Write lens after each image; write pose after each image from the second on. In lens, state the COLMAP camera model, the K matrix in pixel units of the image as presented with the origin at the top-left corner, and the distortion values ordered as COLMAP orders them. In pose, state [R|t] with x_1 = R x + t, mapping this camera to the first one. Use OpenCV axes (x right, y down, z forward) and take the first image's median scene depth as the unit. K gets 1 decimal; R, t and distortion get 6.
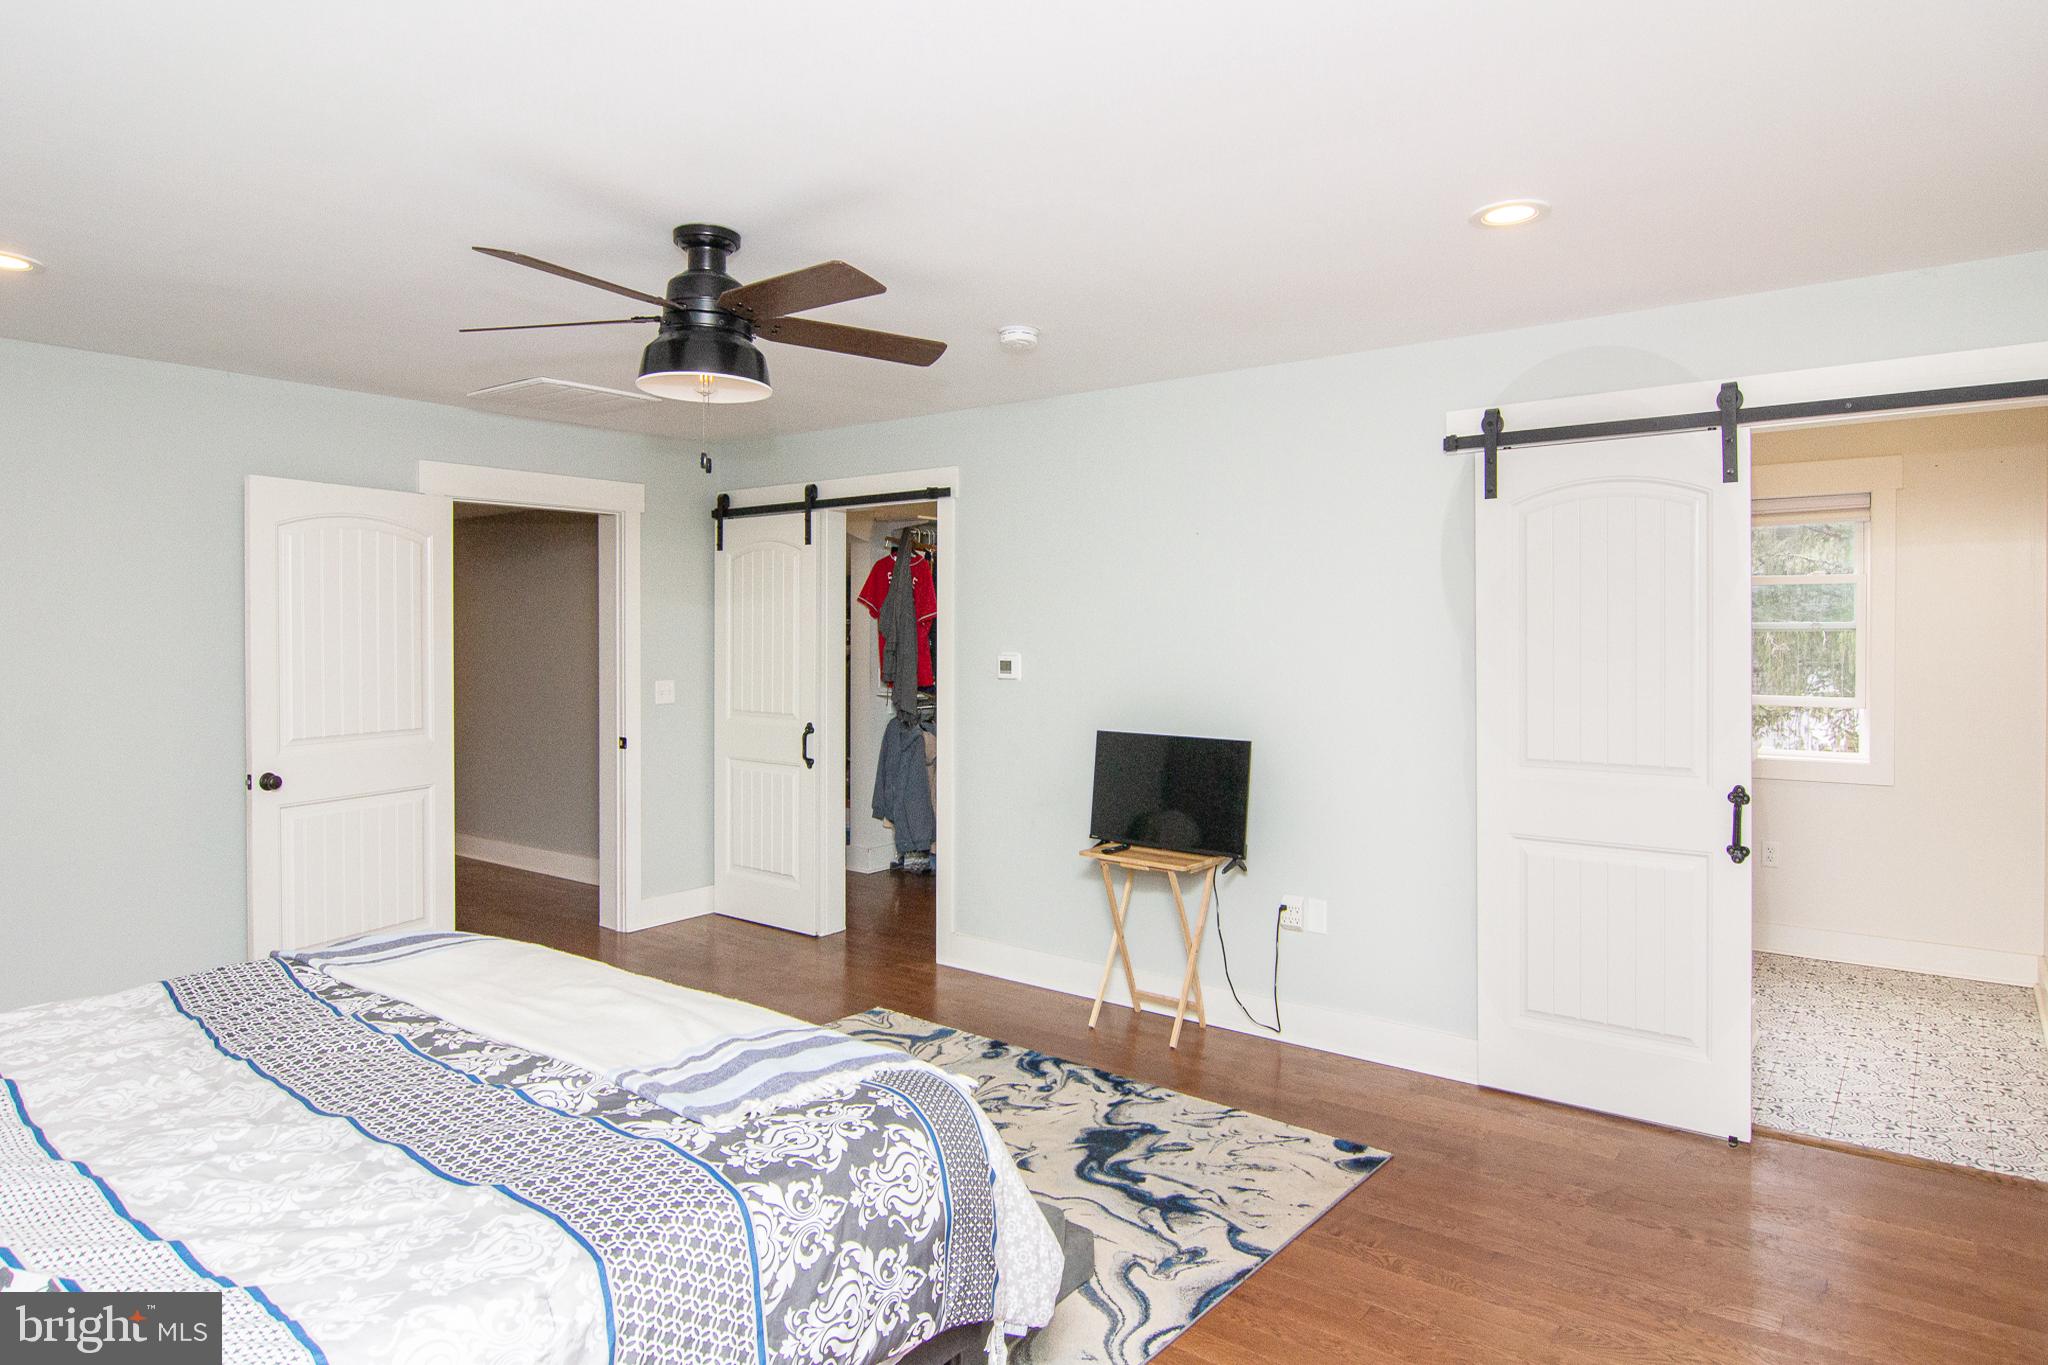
lens RADIAL K [[1203.7, 0, 1034.9], [0, 1203.7, 694.8], [0, 0, 1]] dist [-0.009811, -0.004095]
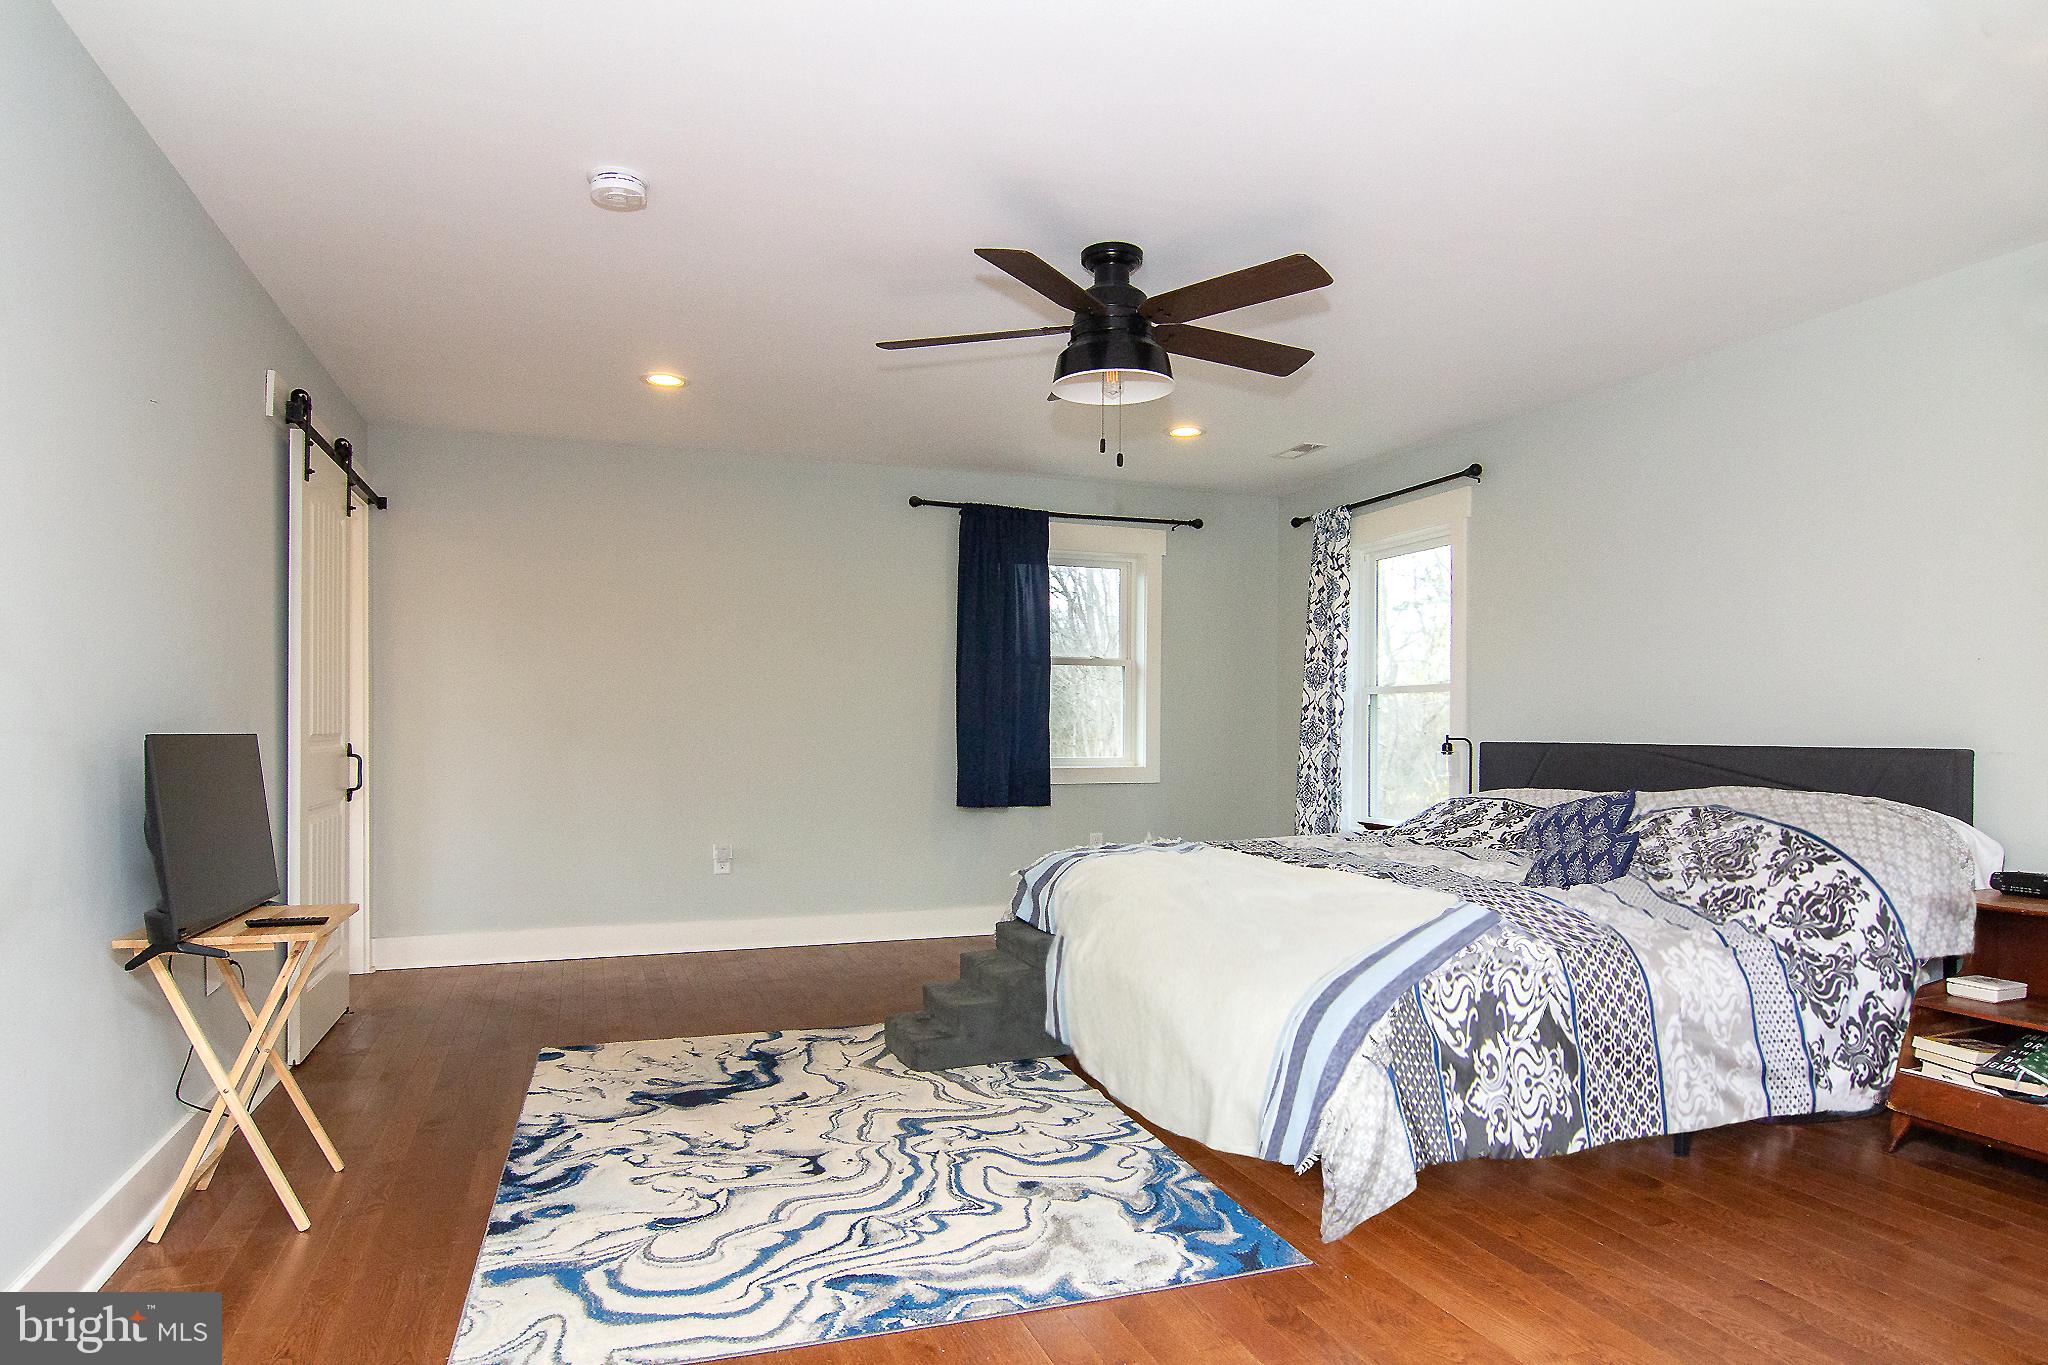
lens RADIAL K [[1203.7, 0, 1034.9], [0, 1203.7, 694.8], [0, 0, 1]] dist [-0.009811, -0.004095]
pose [[-0.847690, 0.005610, 0.530462, -0.652332], [0.015044, 0.999796, 0.013466, 0.039271], [-0.530278, 0.019395, -0.847602, 1.594846]]
